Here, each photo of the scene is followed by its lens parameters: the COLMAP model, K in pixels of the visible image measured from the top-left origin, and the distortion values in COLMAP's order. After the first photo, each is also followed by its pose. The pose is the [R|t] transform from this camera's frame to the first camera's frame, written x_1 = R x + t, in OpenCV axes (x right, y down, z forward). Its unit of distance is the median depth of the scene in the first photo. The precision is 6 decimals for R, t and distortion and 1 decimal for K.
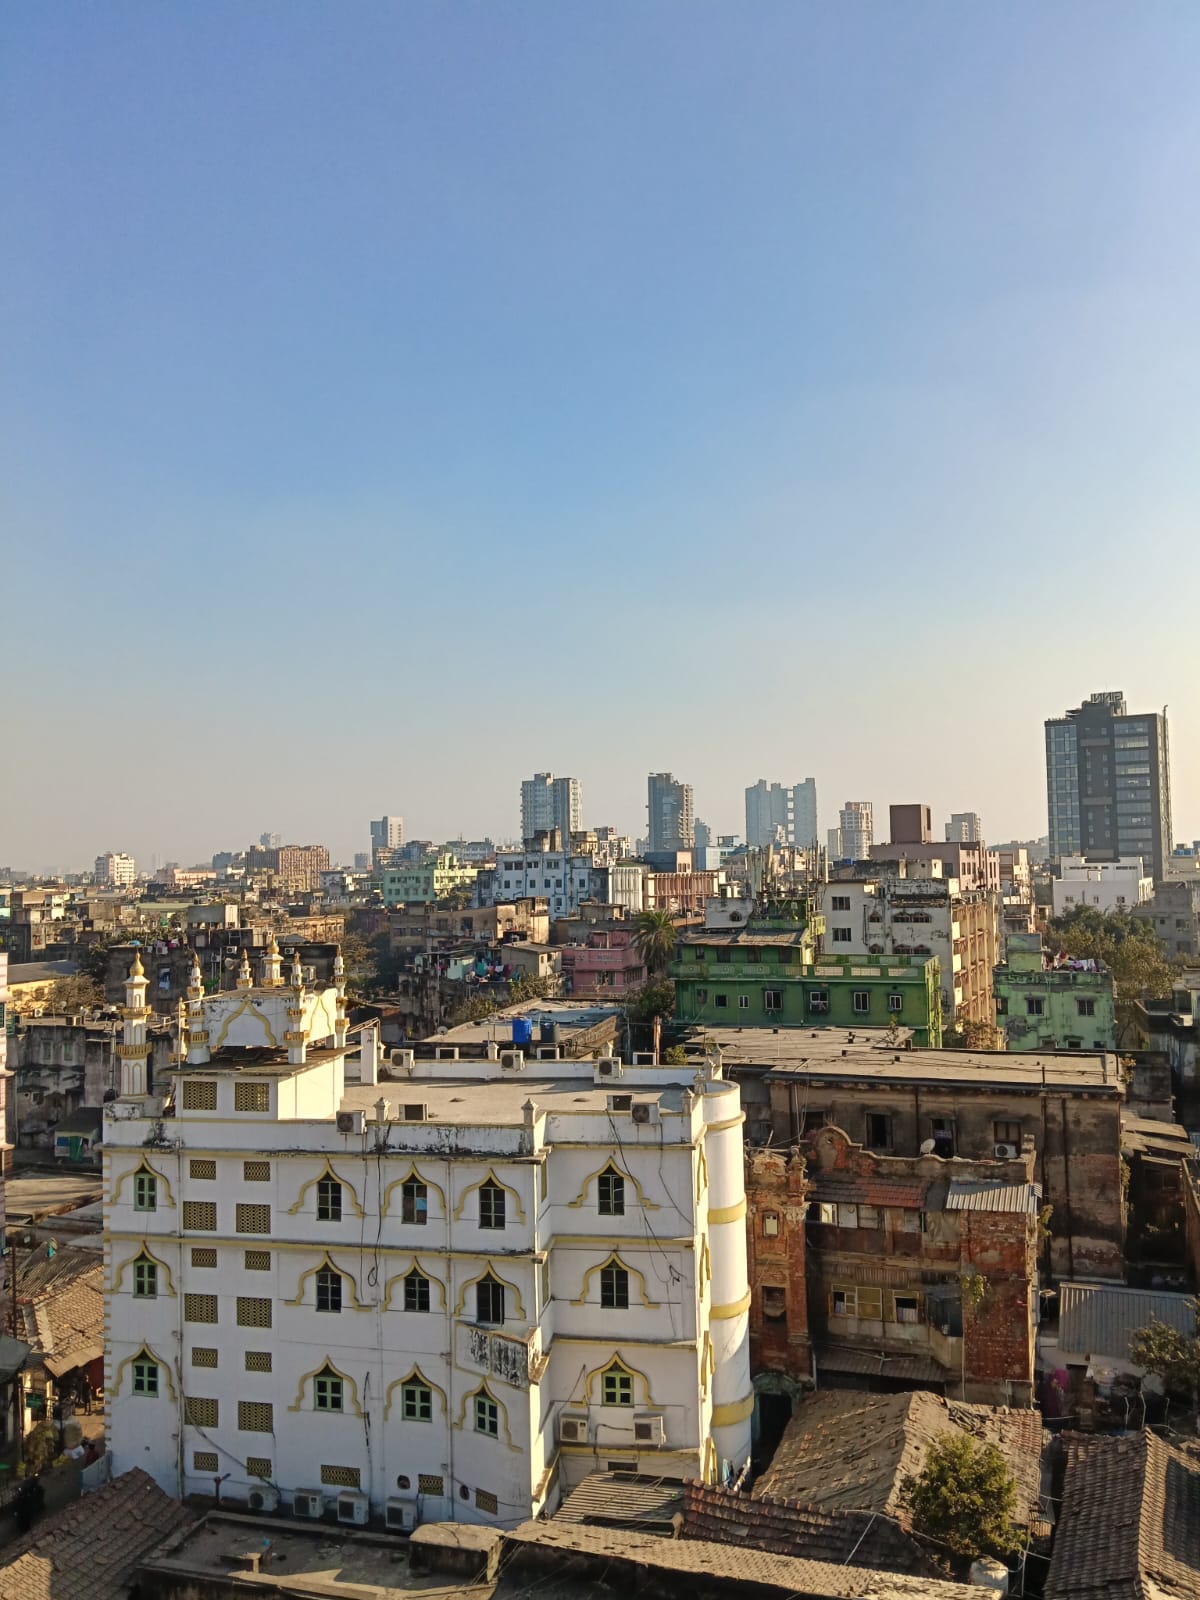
lens RADIAL K [[1307.2, 0, 601.2], [0, 1307.2, 783.9], [0, 0, 1]] dist [0.054070, -0.117170]
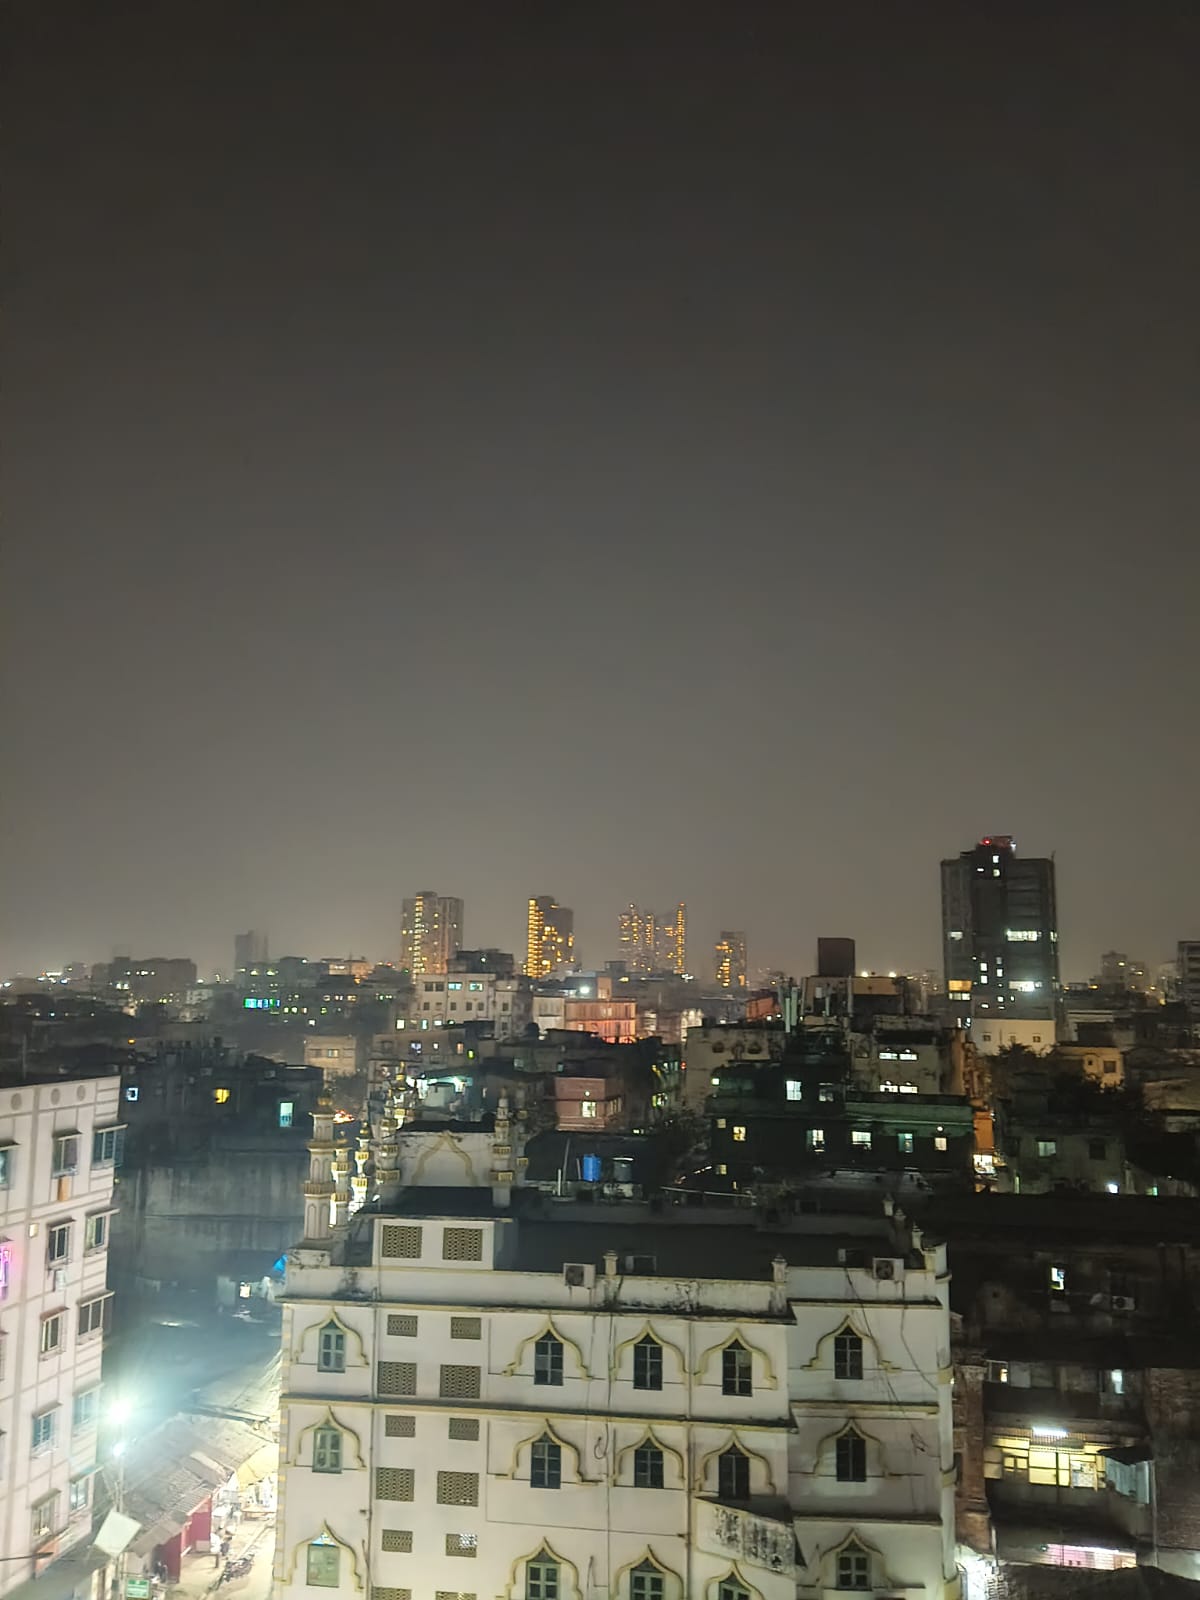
lens RADIAL K [[1316.9, 0, 600.0], [0, 1316.9, 800.0], [0, 0, 1]] dist [-0.008701, -0.016623]
pose [[0.992628, 0.049441, 0.110658, -0.289676], [-0.040390, 0.995764, -0.082594, 0.003836], [-0.114273, 0.077516, 0.990421, 0.066295]]
